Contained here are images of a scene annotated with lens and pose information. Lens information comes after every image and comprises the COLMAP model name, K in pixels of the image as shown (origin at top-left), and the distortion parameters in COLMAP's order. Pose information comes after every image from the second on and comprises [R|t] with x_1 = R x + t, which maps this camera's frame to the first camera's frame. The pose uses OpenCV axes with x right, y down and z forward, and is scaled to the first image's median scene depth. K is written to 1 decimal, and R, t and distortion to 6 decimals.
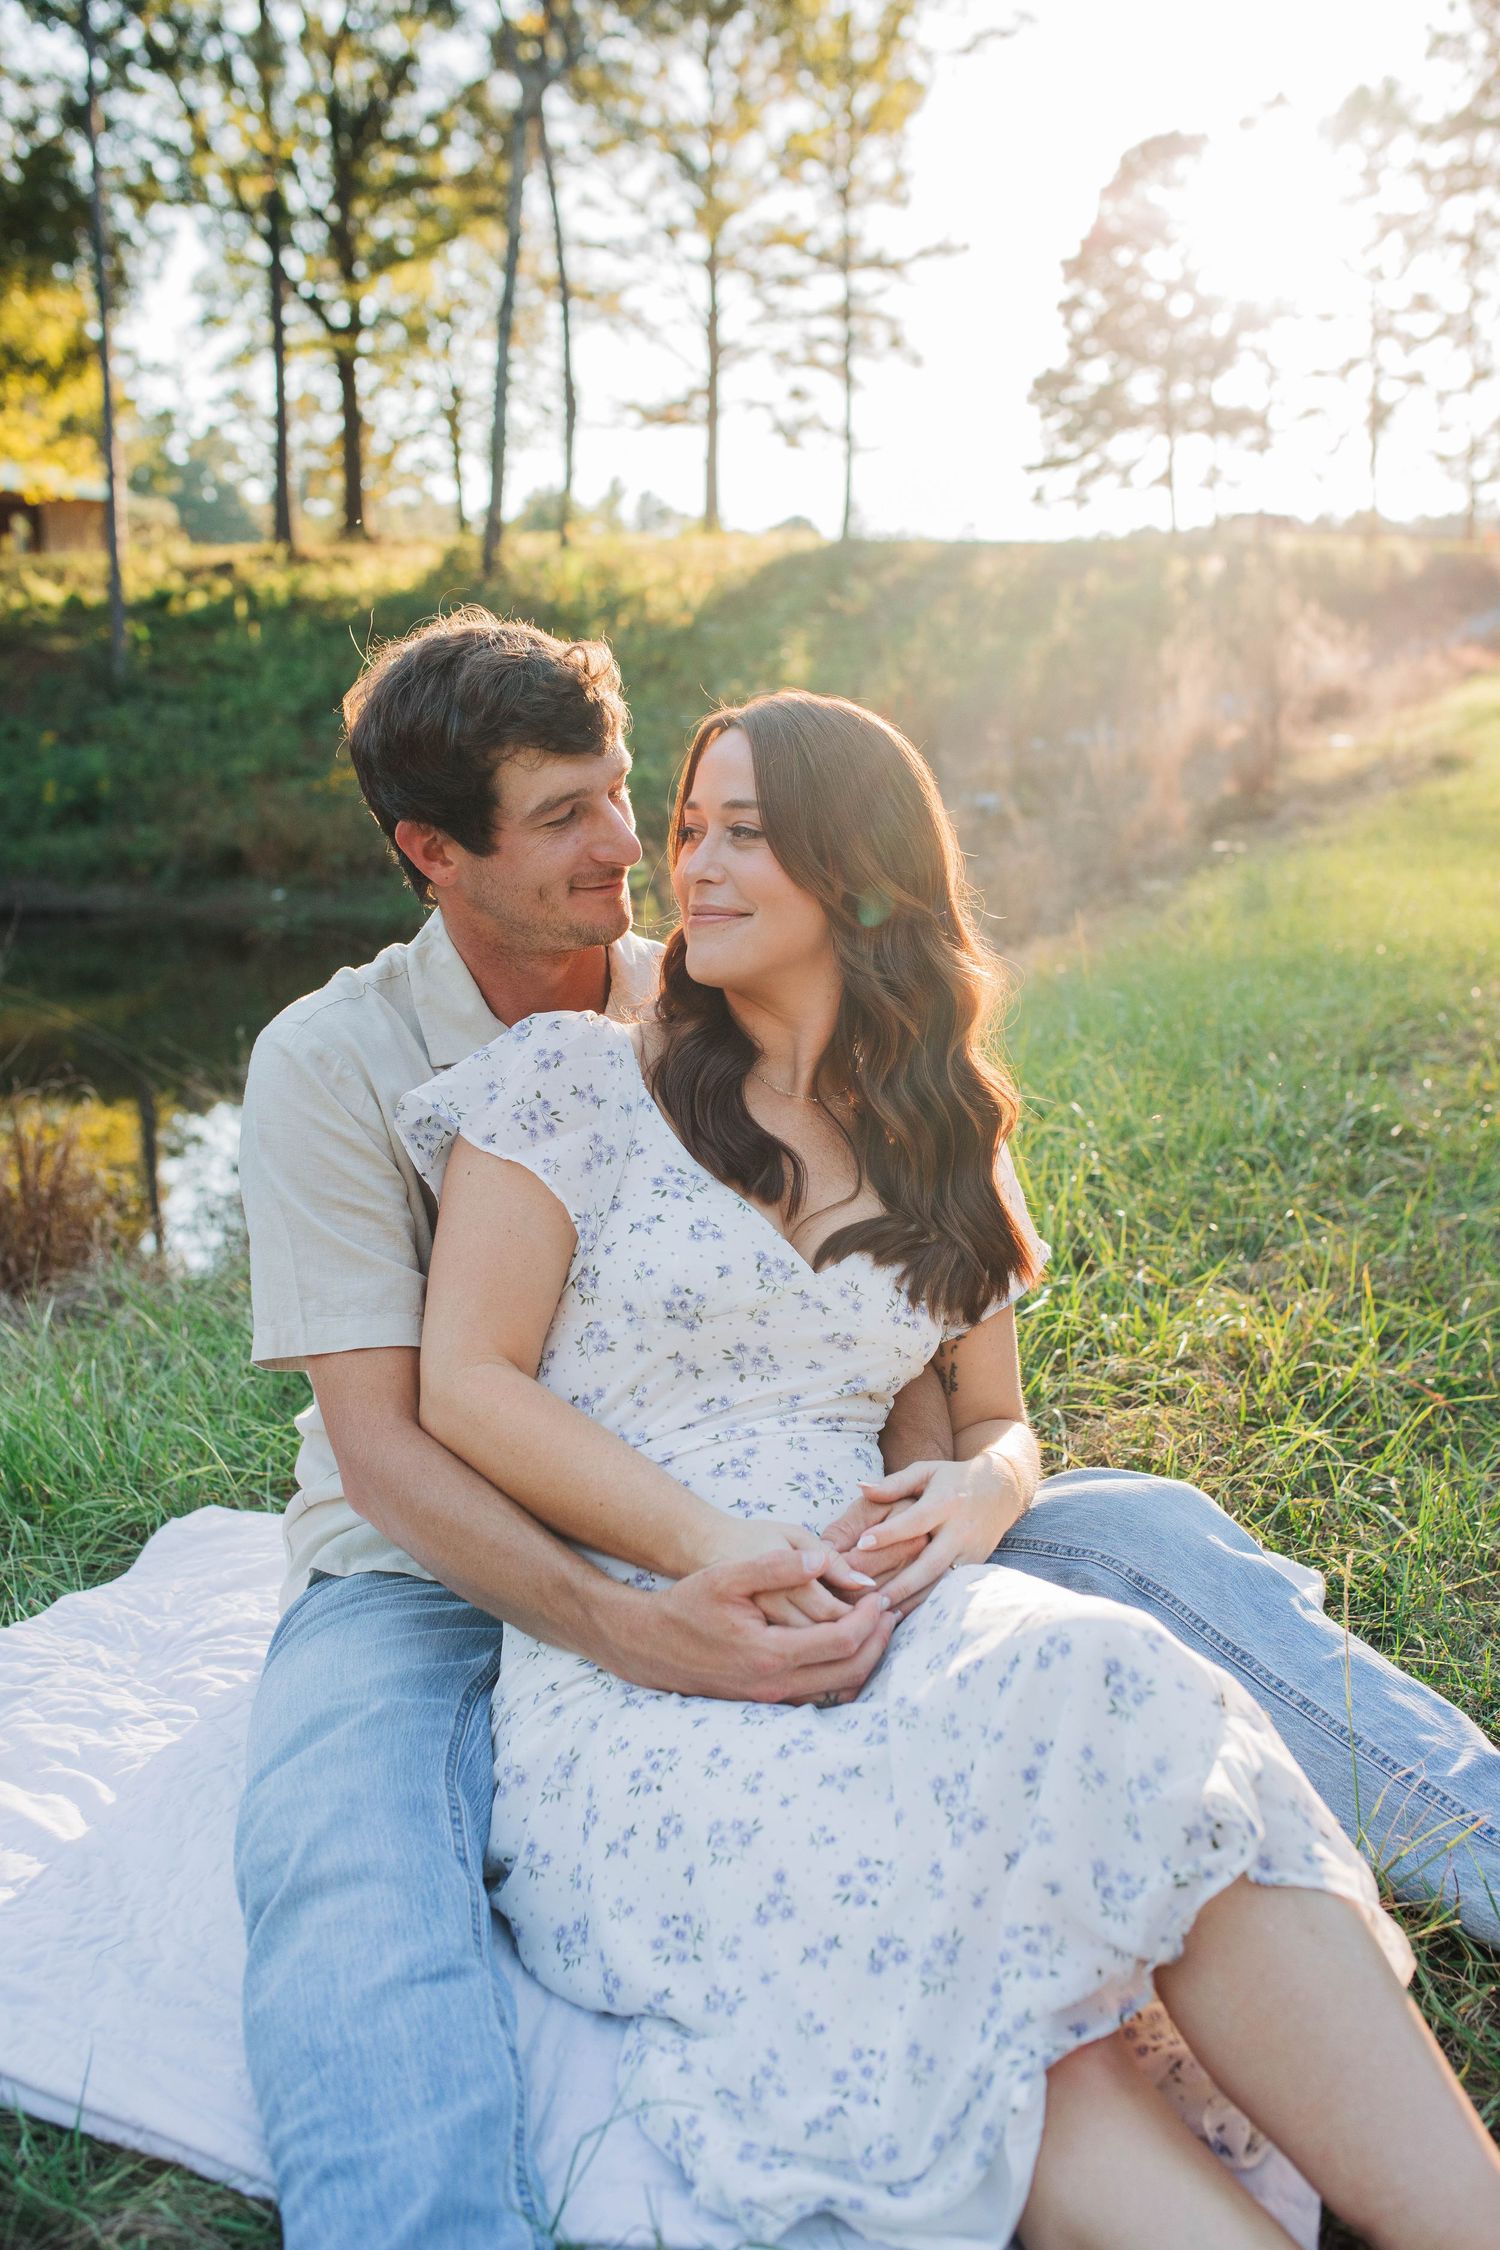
lens RADIAL K [[2068.4, 0, 778.7], [0, 2068.4, 1081.7], [0, 0, 1]] dist [-0.016502, 0.000000]
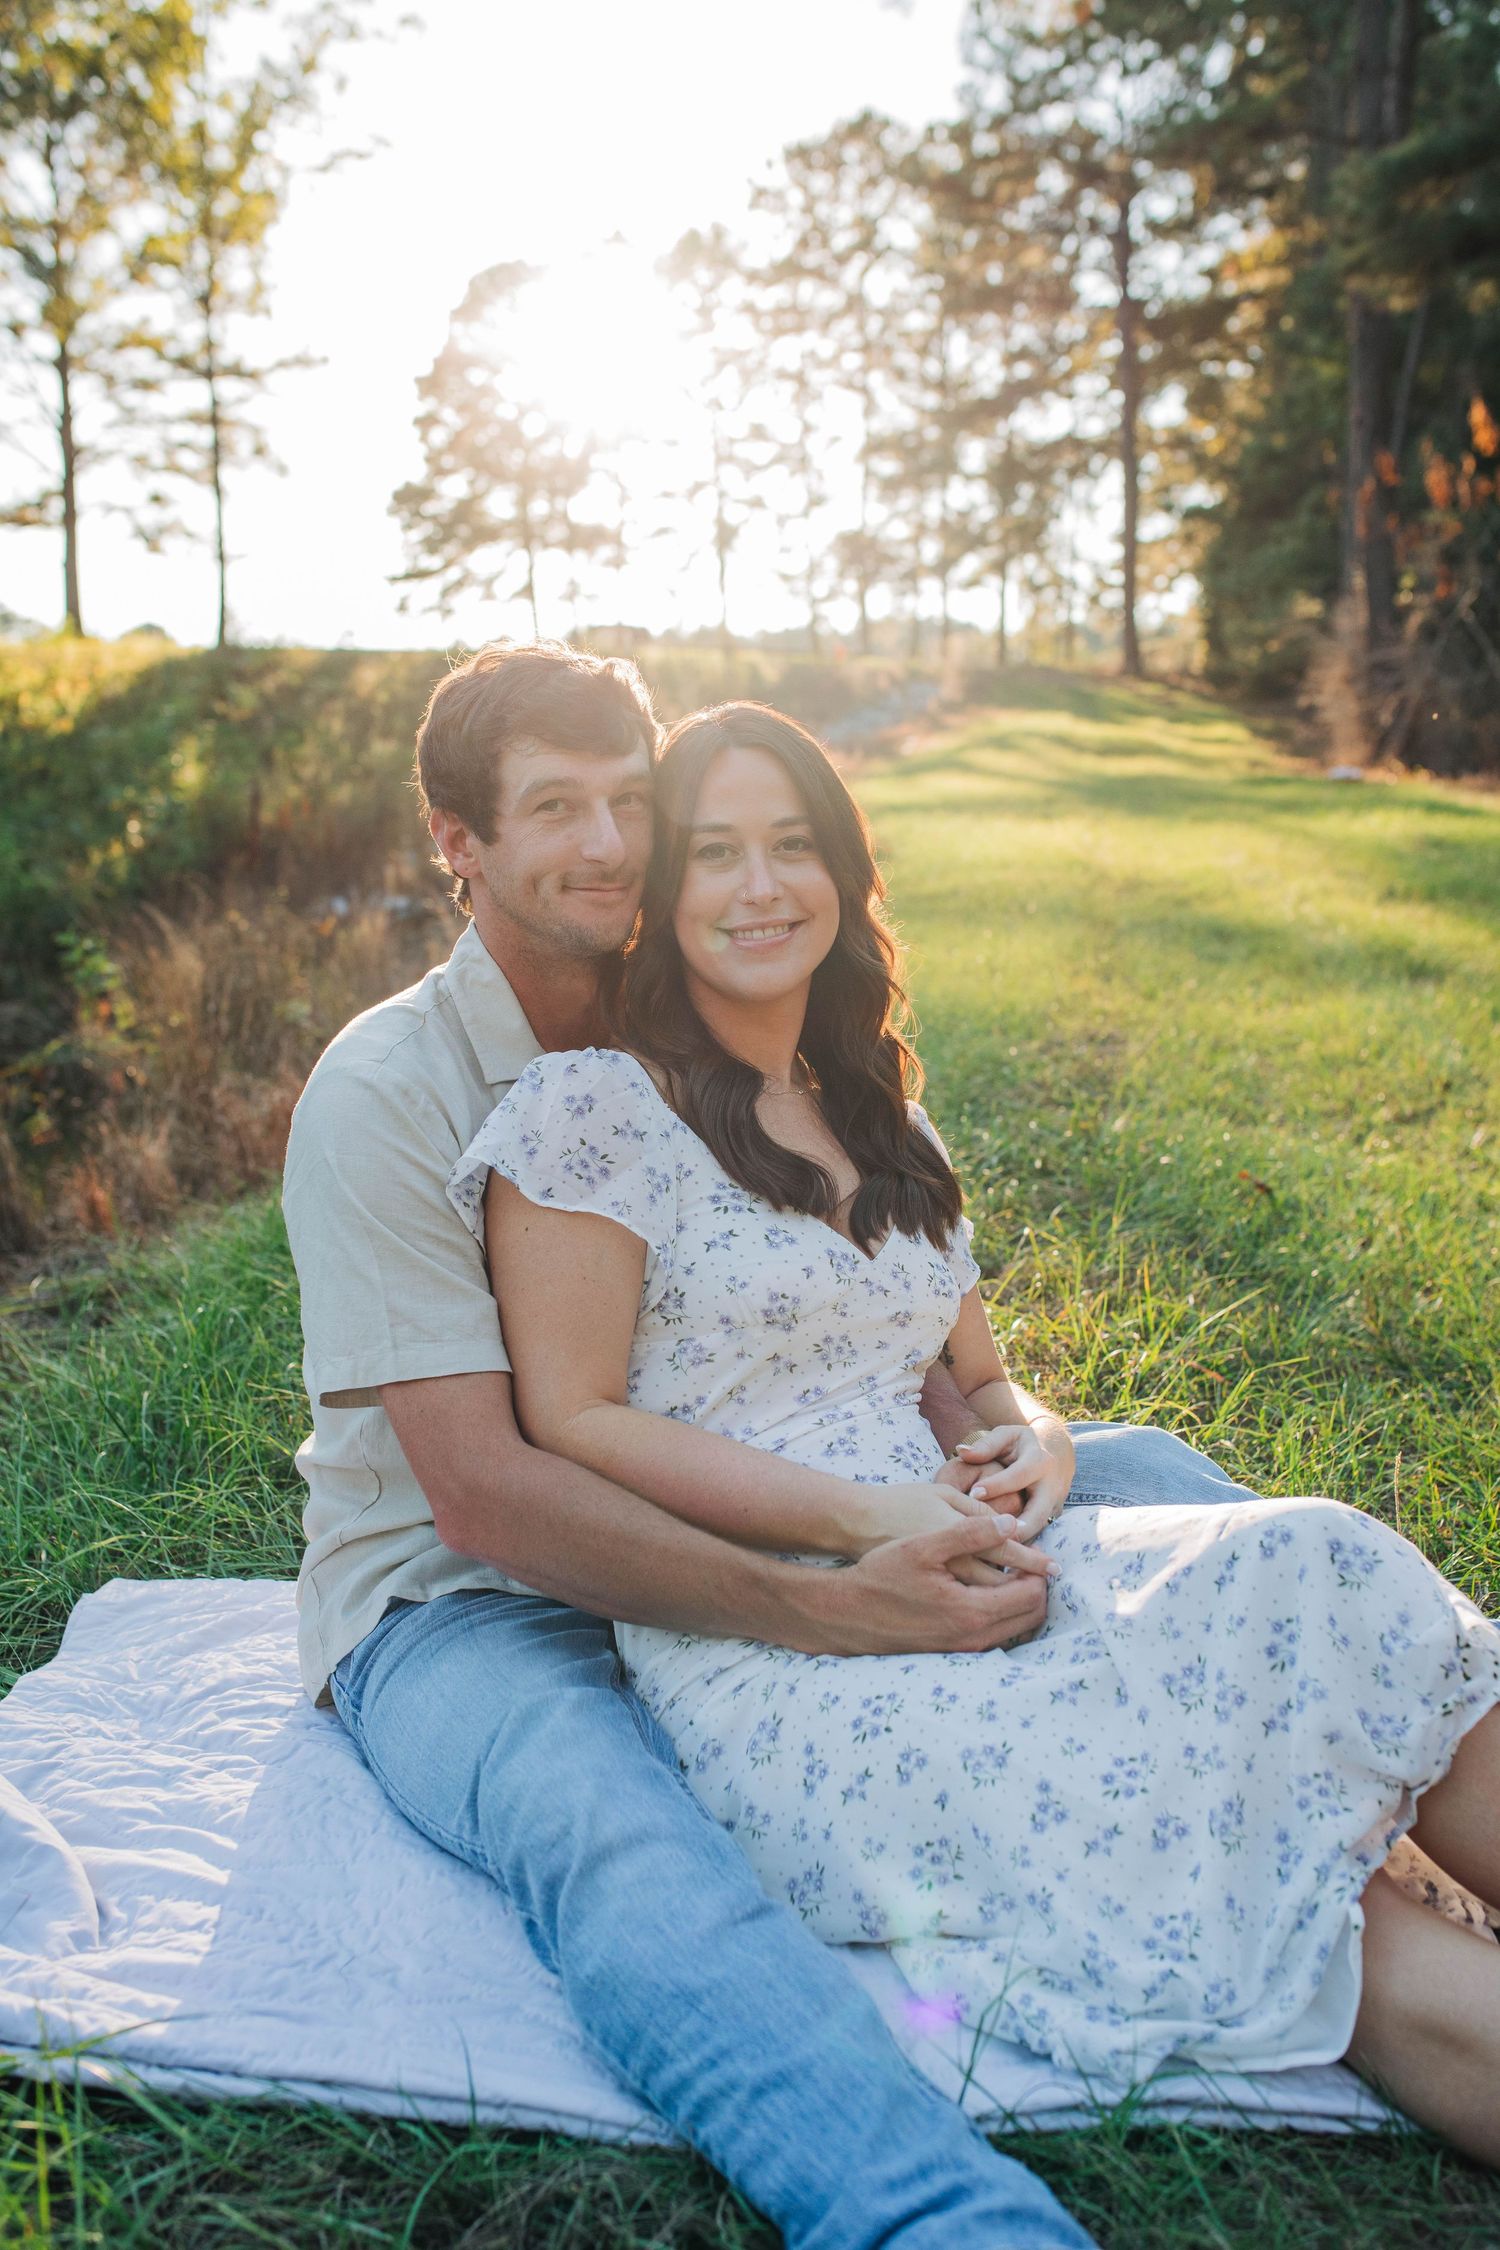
lens RADIAL K [[2068.4, 0, 753.2], [0, 2068.4, 1074.6], [0, 0, 1]] dist [-0.016502, 0.000000]
pose [[0.958364, -0.044491, 0.282061, -0.008976], [0.059715, 0.997173, -0.045607, 0.001005], [-0.279235, 0.060552, 0.958312, -0.000700]]
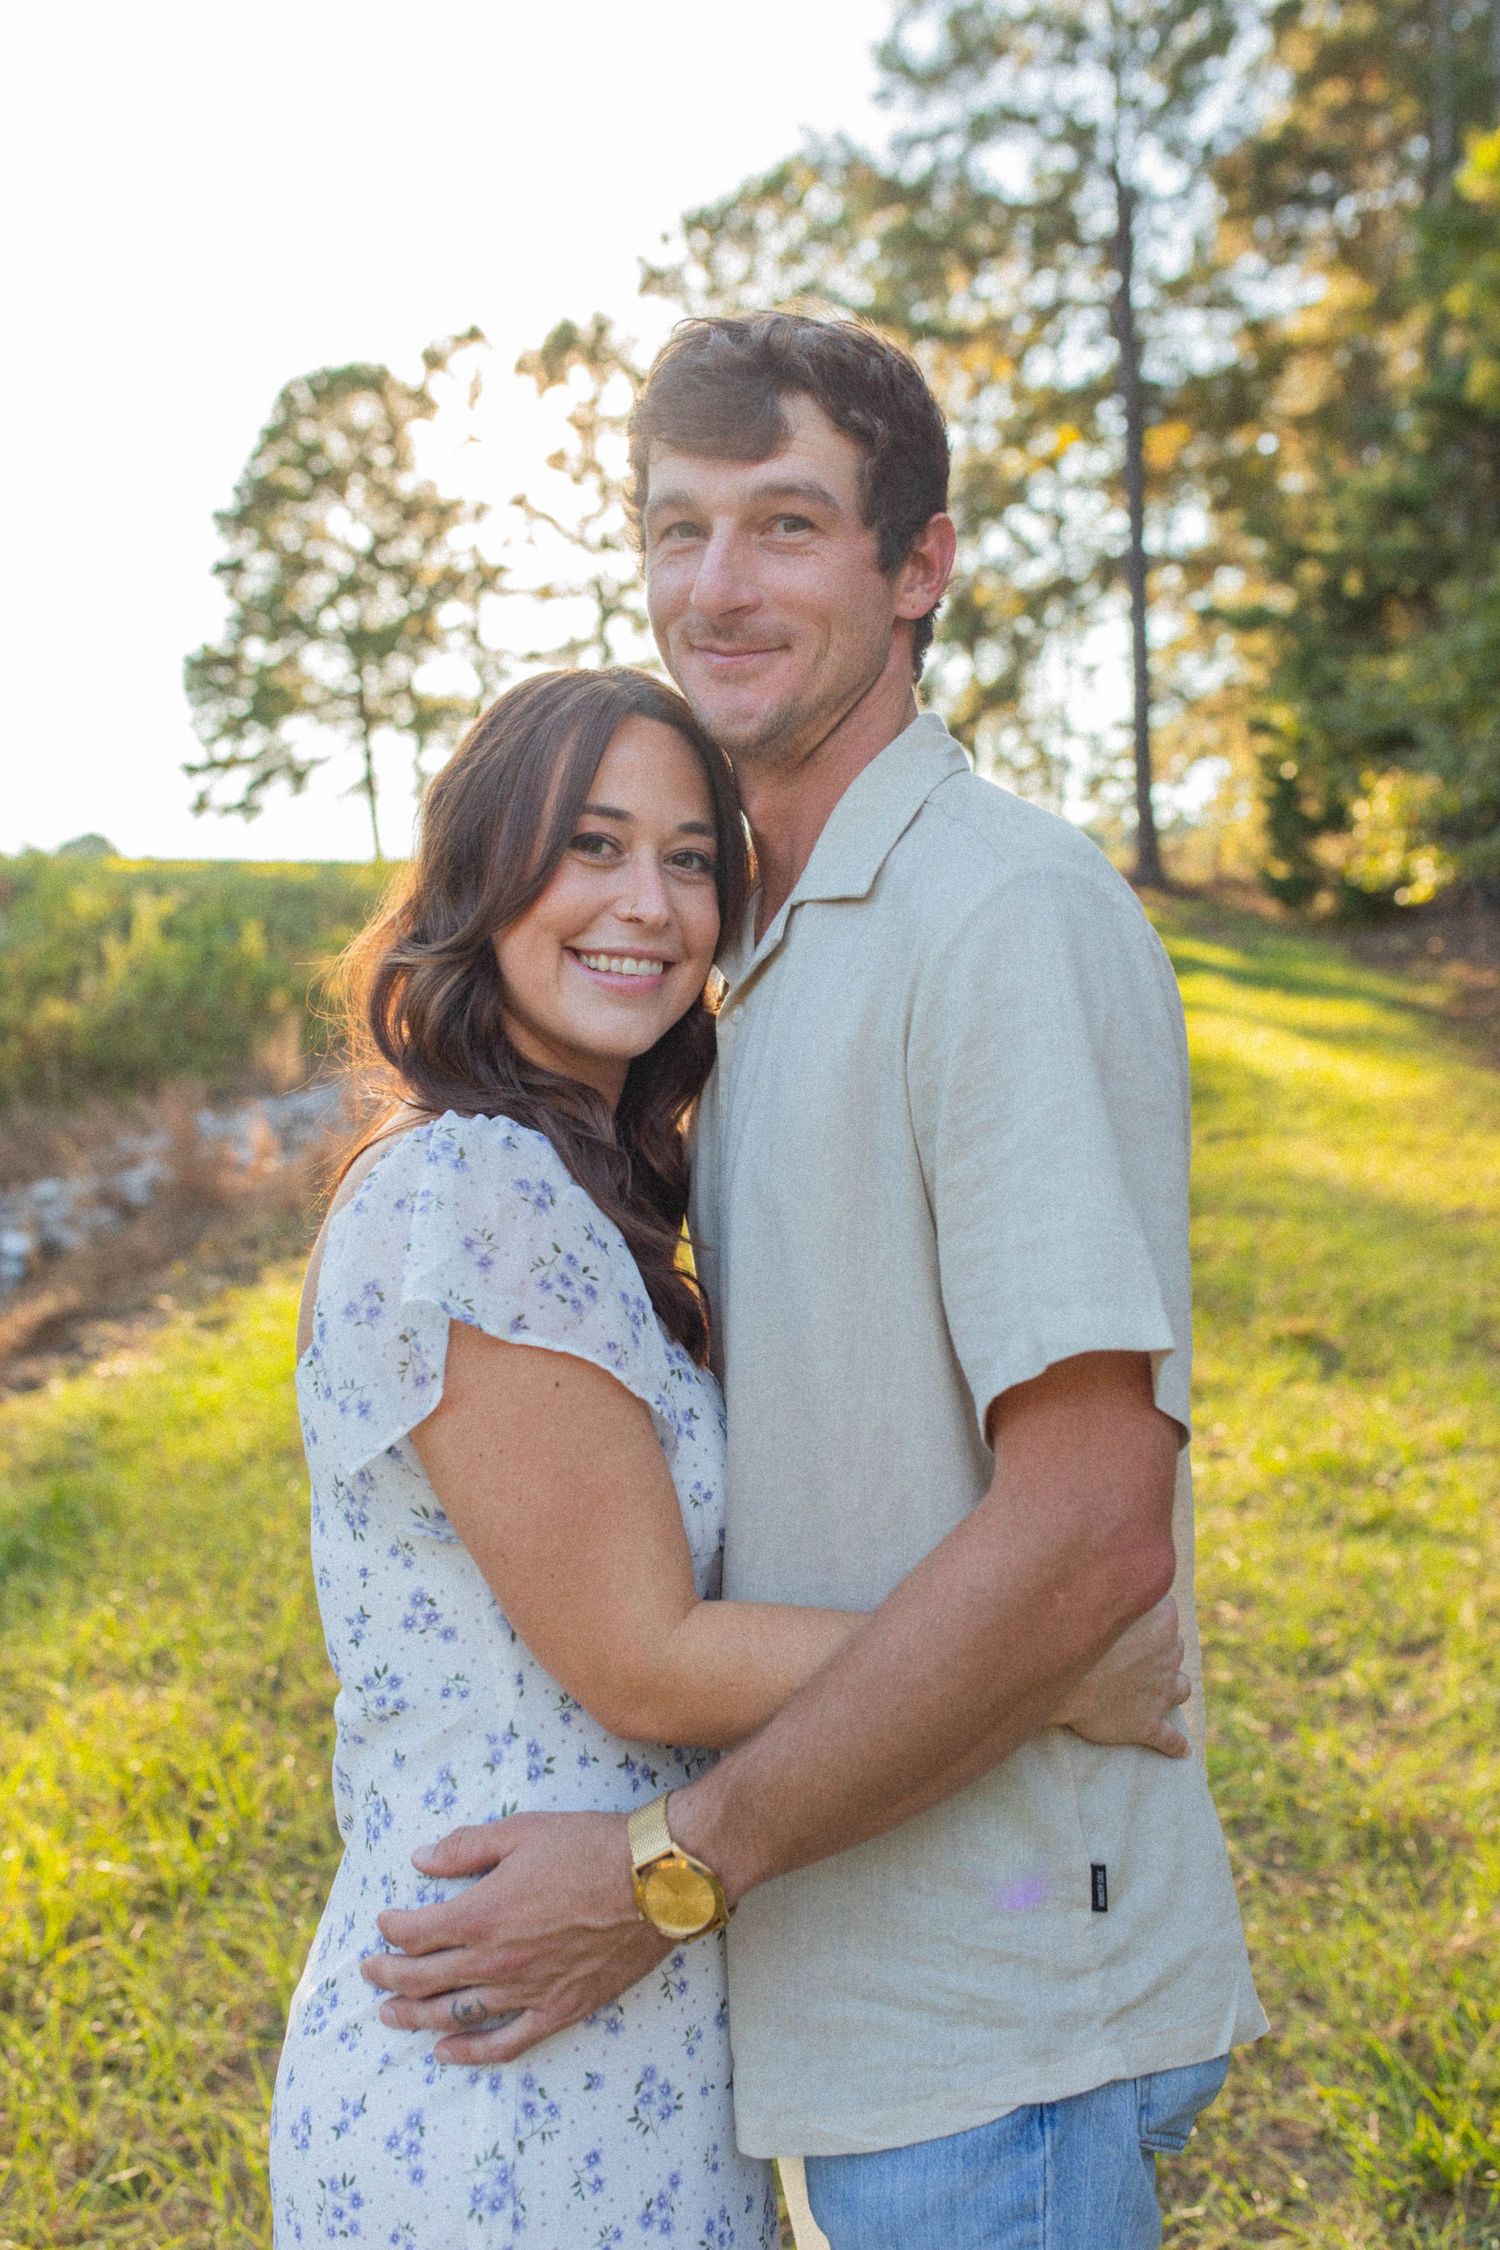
lens RADIAL K [[2068.4, 0, 757.2], [0, 2068.4, 1126.3], [0, 0, 1]] dist [-0.016502, 0.000000]
pose [[0.959762, -0.032426, 0.278938, 0.187405], [0.067579, 0.990789, -0.117348, -0.101061], [-0.272563, 0.131477, 0.953112, 0.379532]]
